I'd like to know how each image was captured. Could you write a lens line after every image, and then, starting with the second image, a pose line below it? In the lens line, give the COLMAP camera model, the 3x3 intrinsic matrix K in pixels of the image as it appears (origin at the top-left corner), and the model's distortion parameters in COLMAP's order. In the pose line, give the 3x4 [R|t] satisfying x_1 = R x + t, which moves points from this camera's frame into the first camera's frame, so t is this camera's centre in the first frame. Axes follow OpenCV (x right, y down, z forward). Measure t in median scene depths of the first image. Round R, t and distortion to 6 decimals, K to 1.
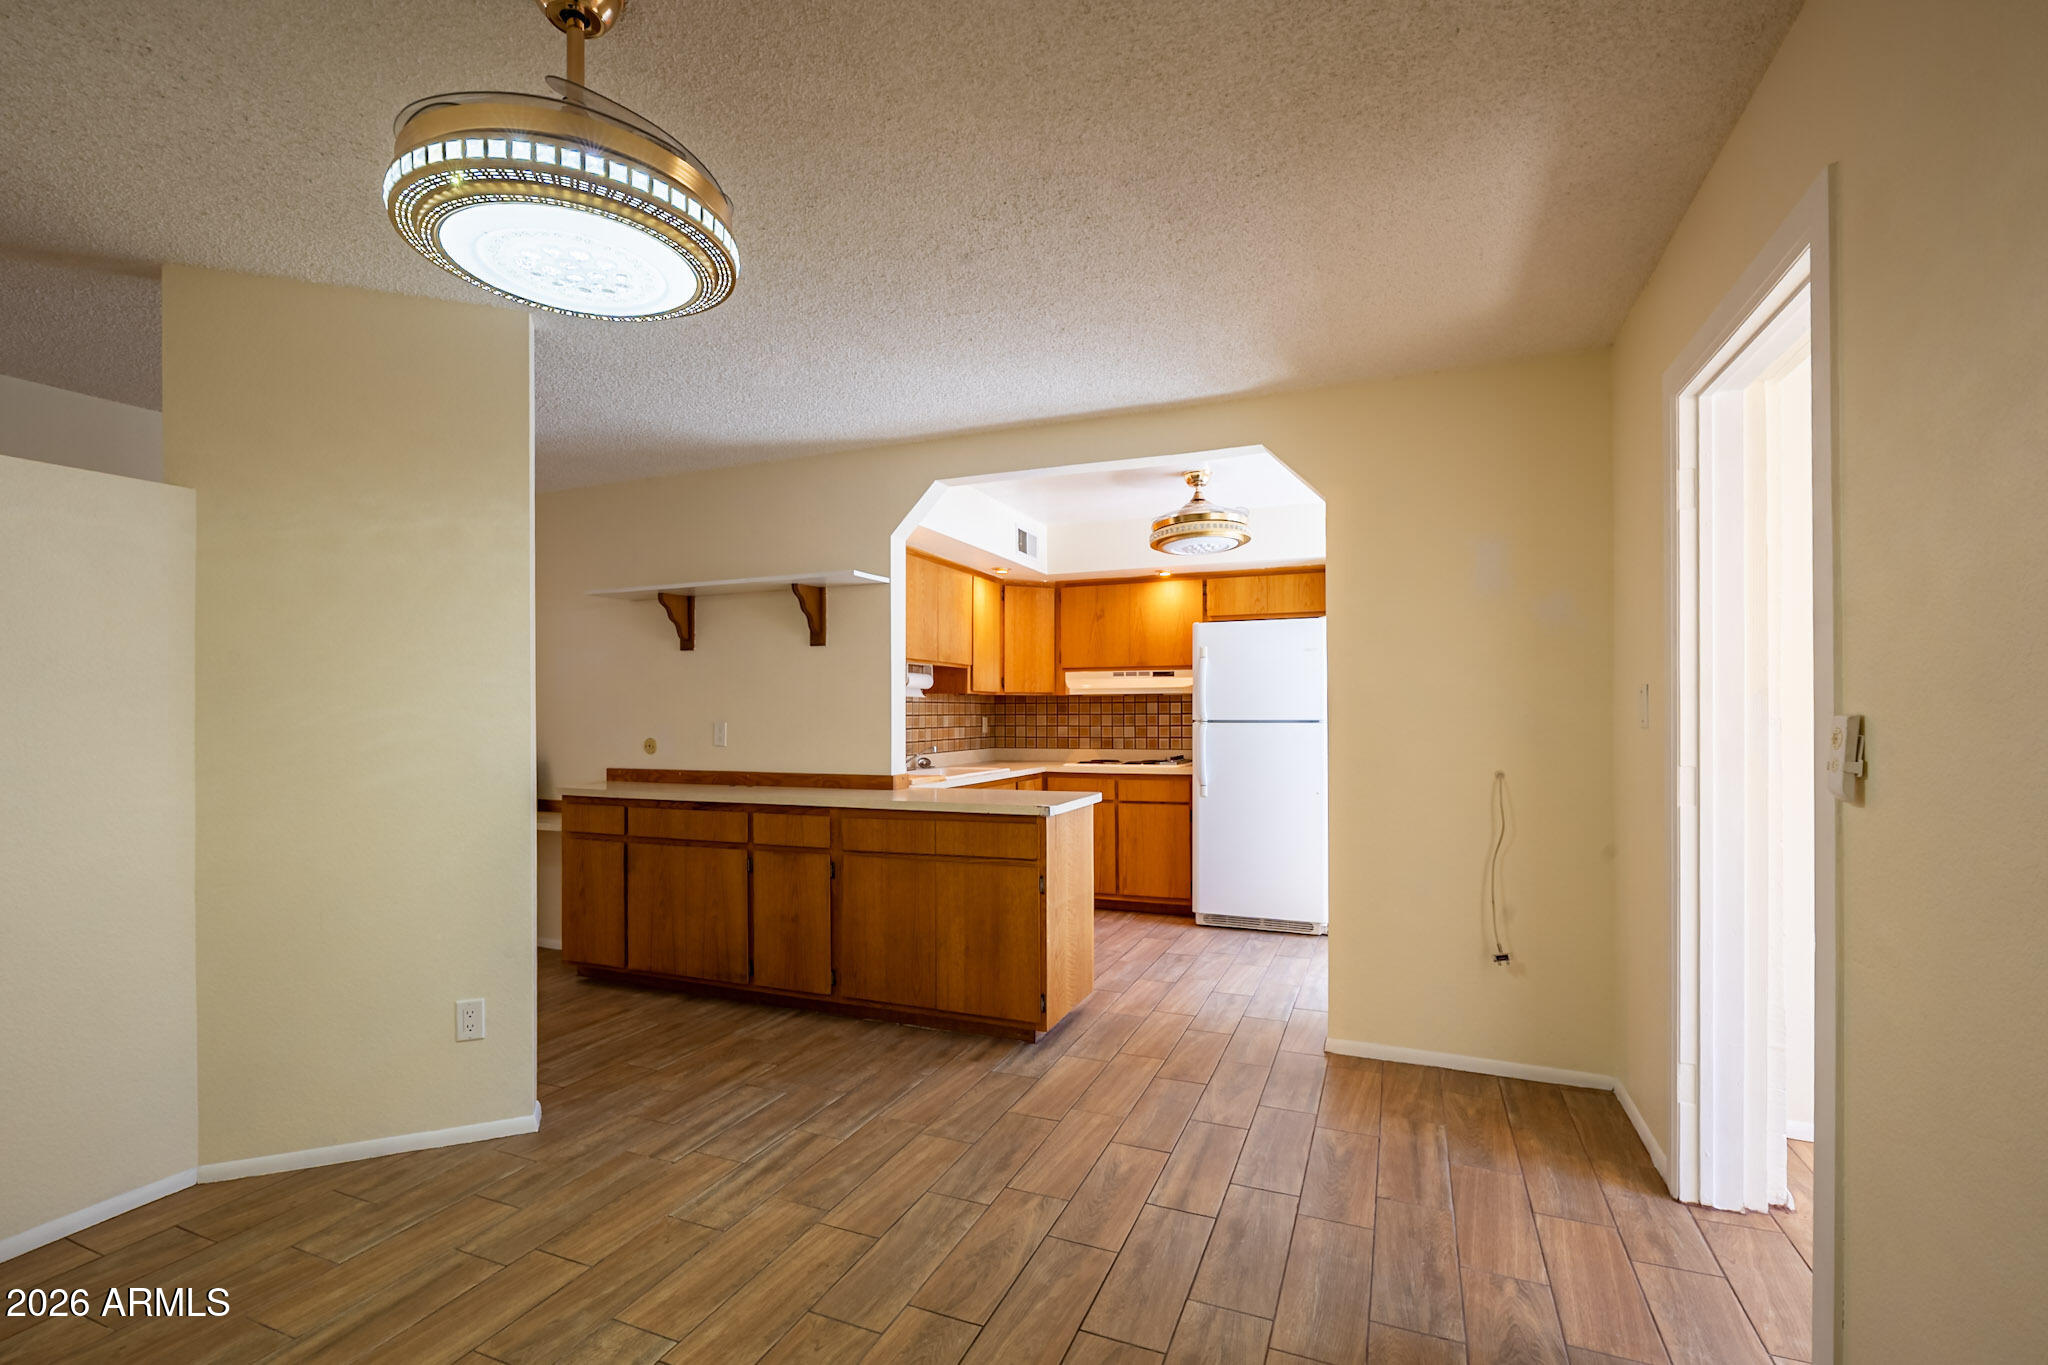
lens RADIAL K [[914.2, 0, 1031.1], [0, 914.2, 708.9], [0, 0, 1]] dist [-0.000984, -0.000115]
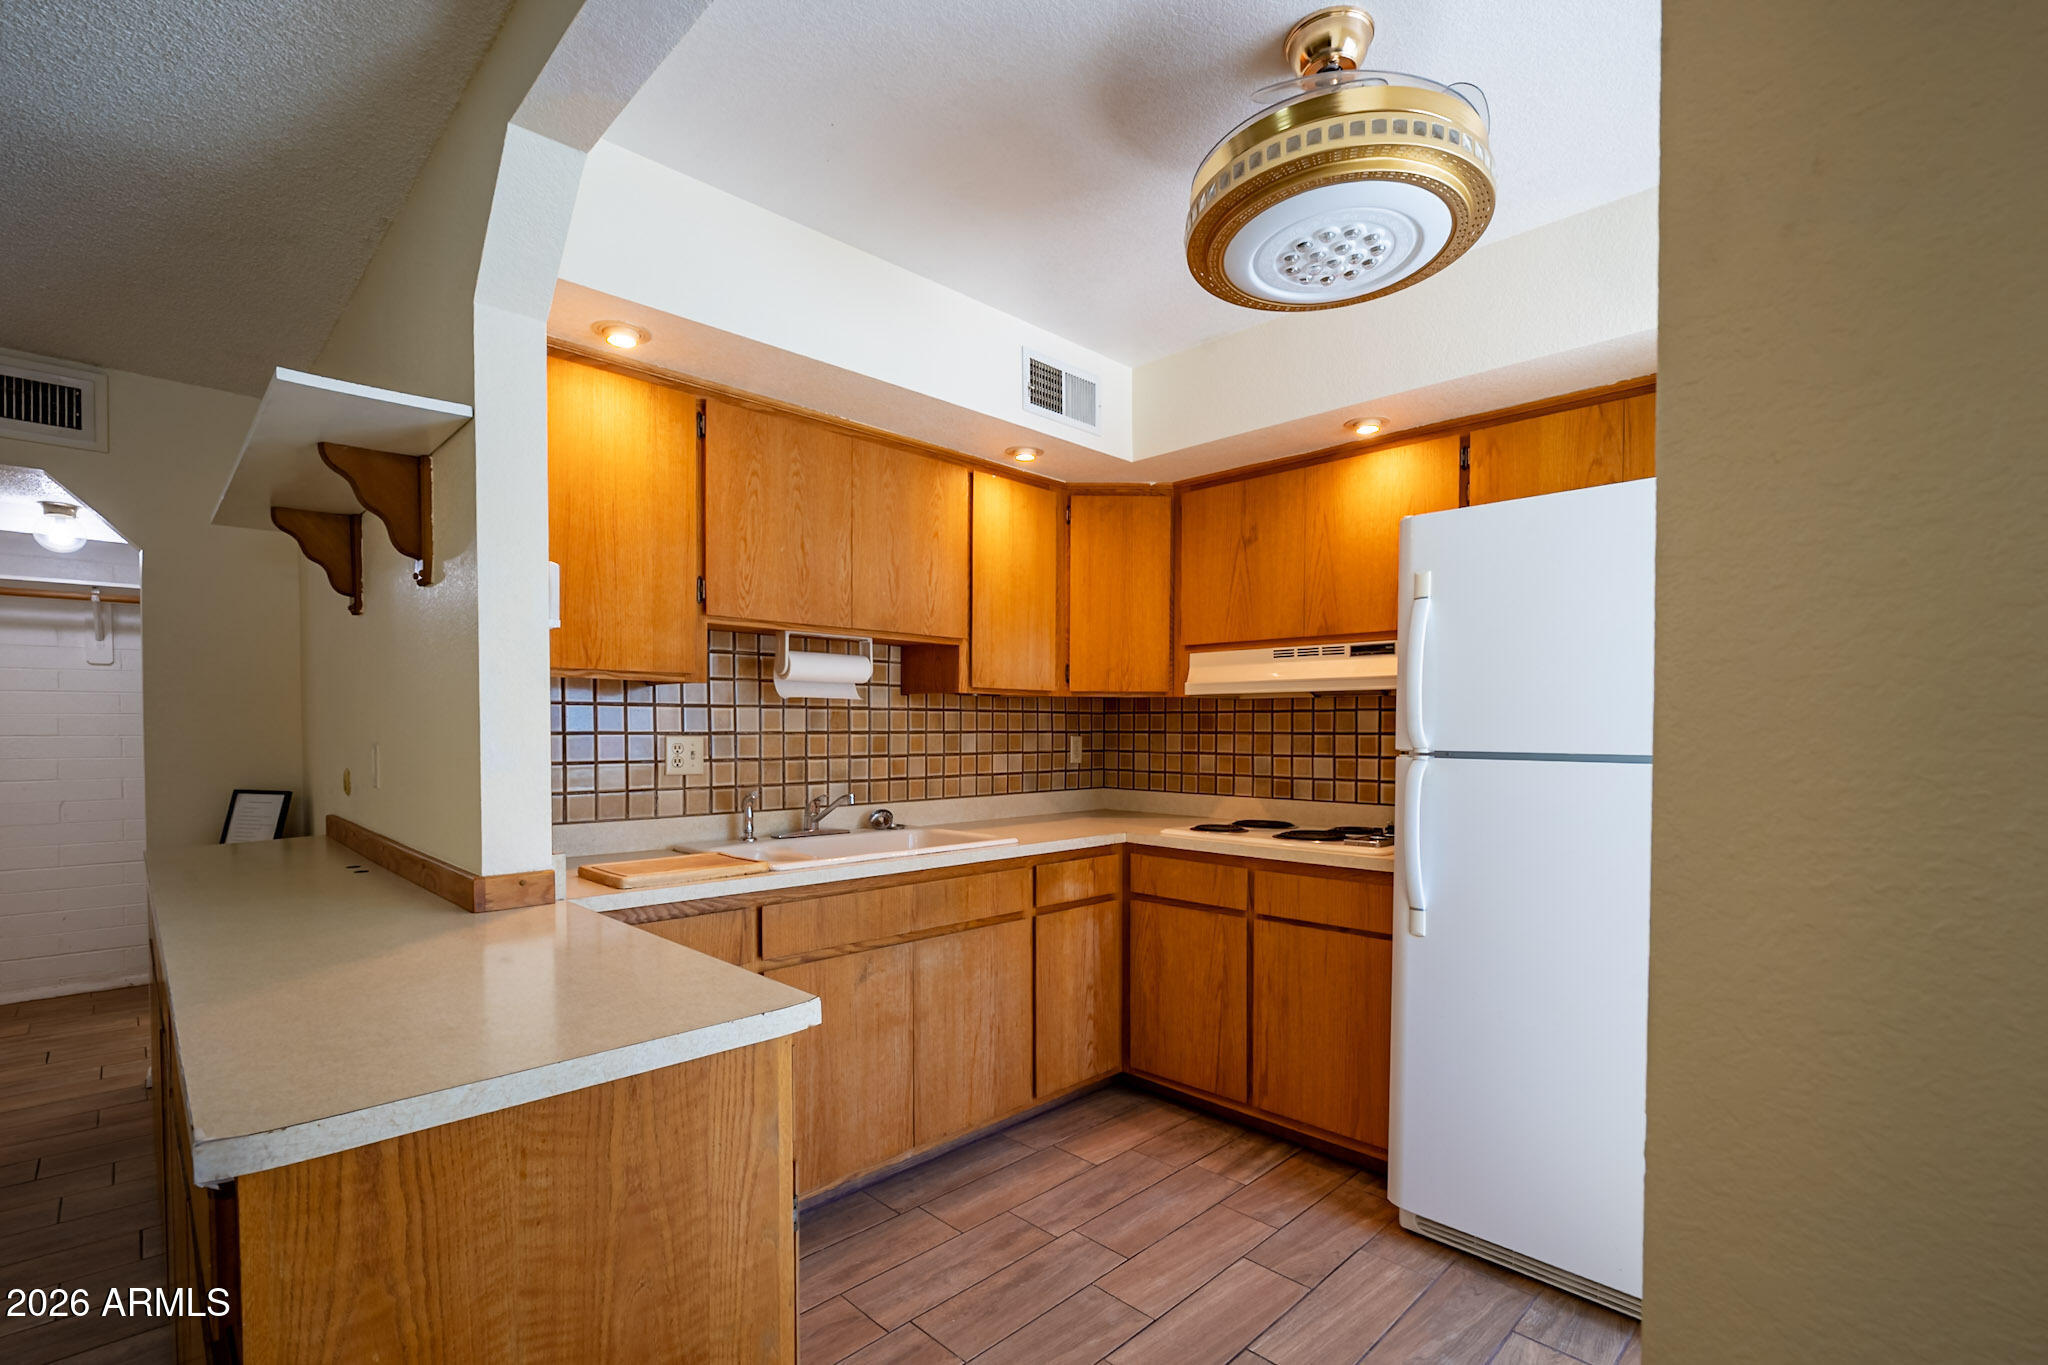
lens RADIAL K [[926.2, 0, 1029.5], [0, 926.2, 747.2], [0, 0, 1]] dist [-0.003560, -0.000030]
pose [[0.920224, 0.015568, -0.391083, 0.186866], [-0.005087, 0.999600, 0.027822, -0.000250], [0.391360, -0.023613, 0.919935, 0.537433]]
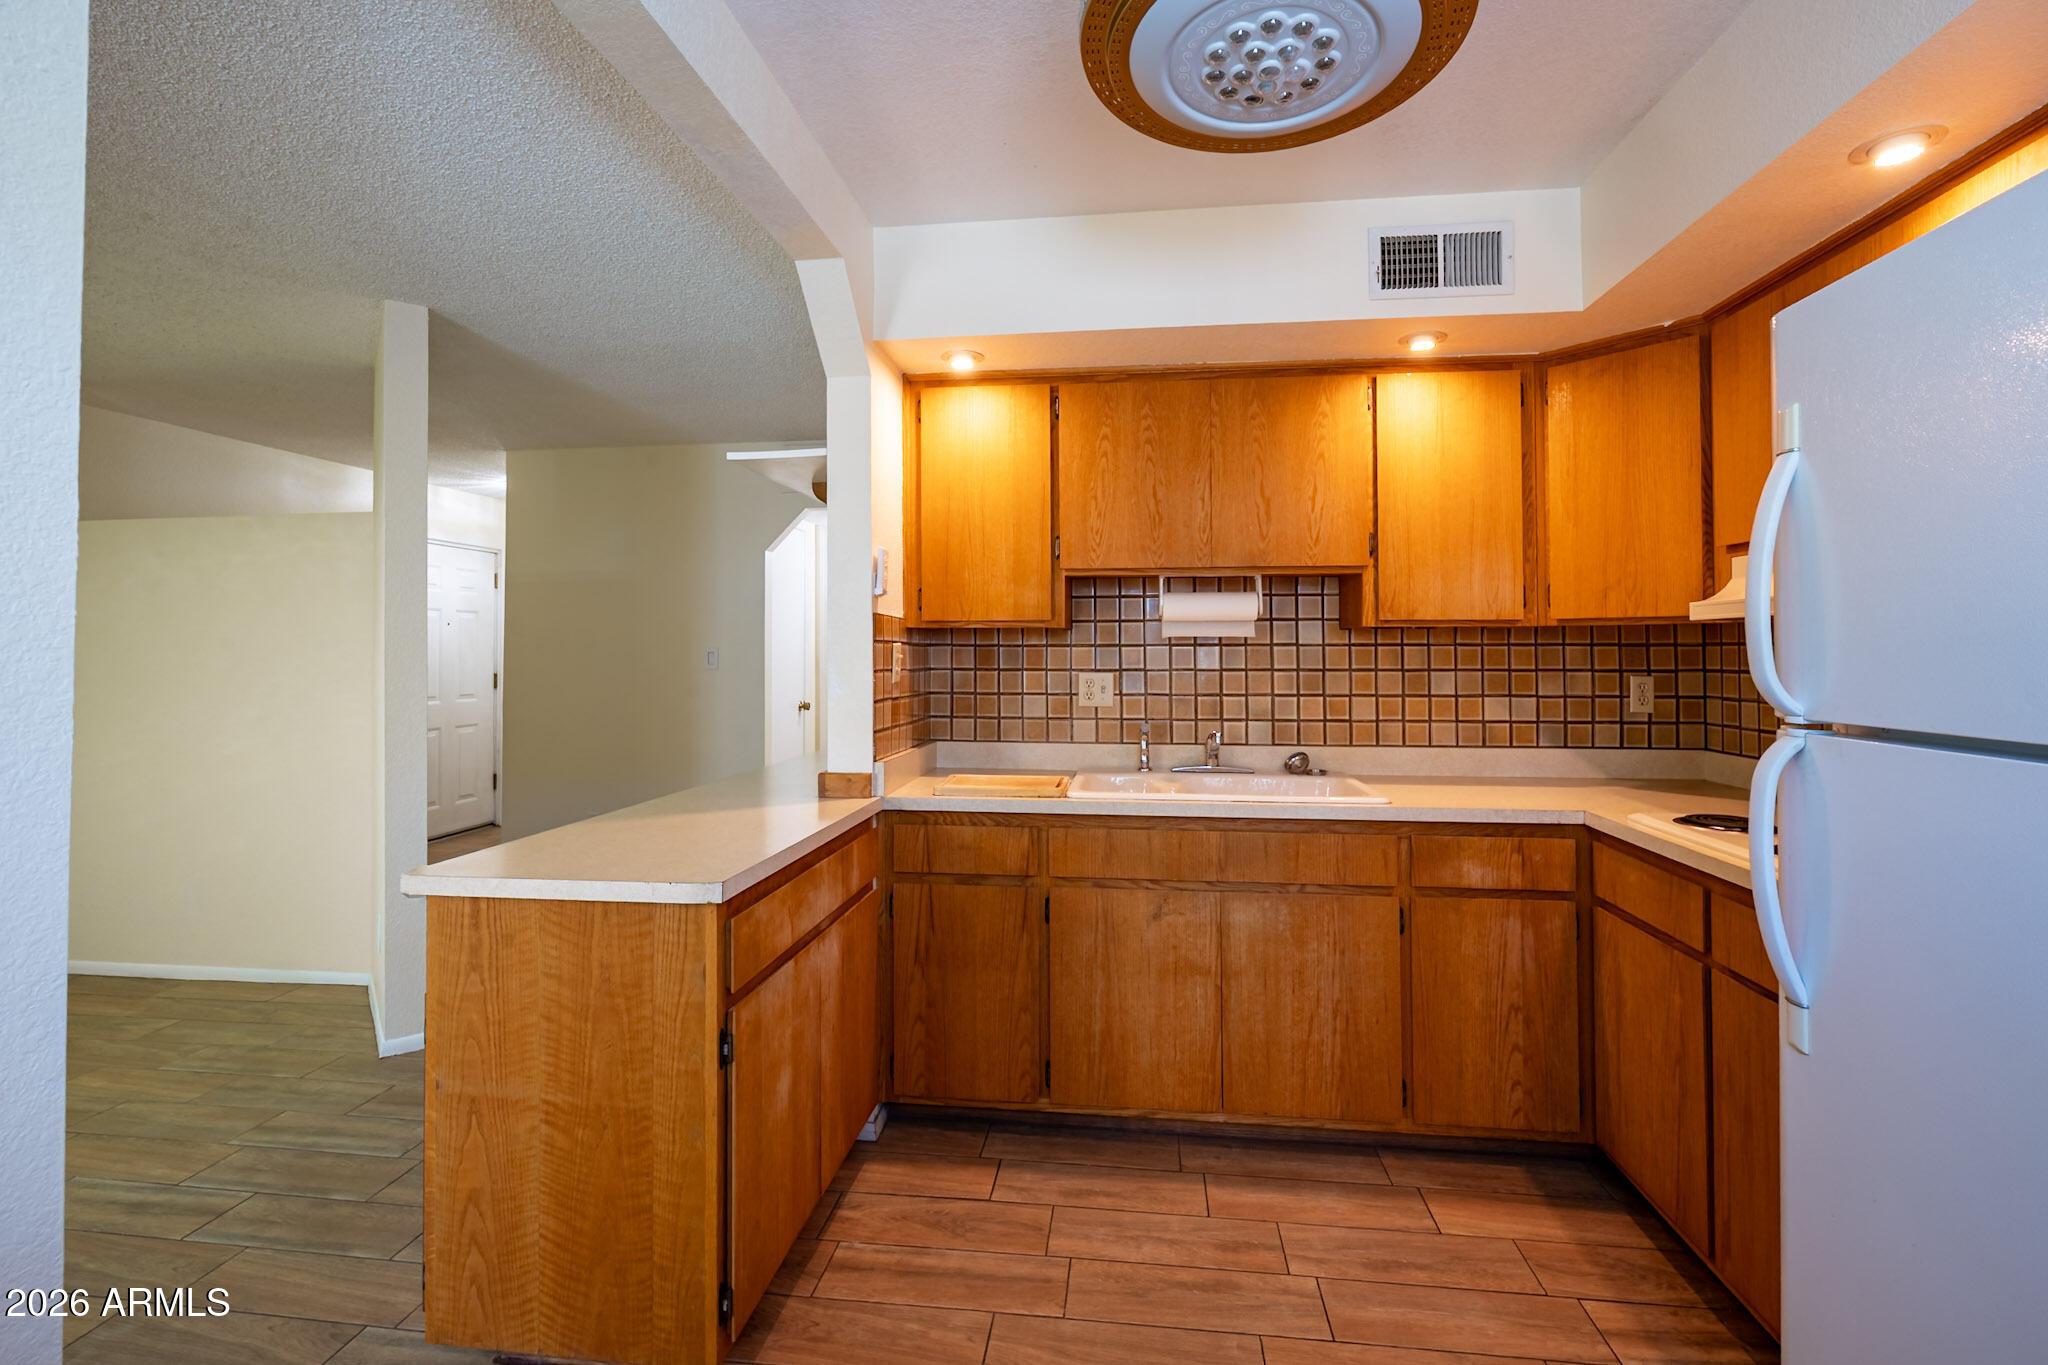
lens RADIAL K [[926.5, 0, 1036.8], [0, 926.5, 632.4], [0, 0, 1]] dist [-0.003875, -0.000112]
pose [[0.262384, -0.016733, -0.964819, 0.360401], [0.003906, 0.999860, -0.016278, -0.006946], [0.964956, 0.000503, 0.262412, 0.738828]]
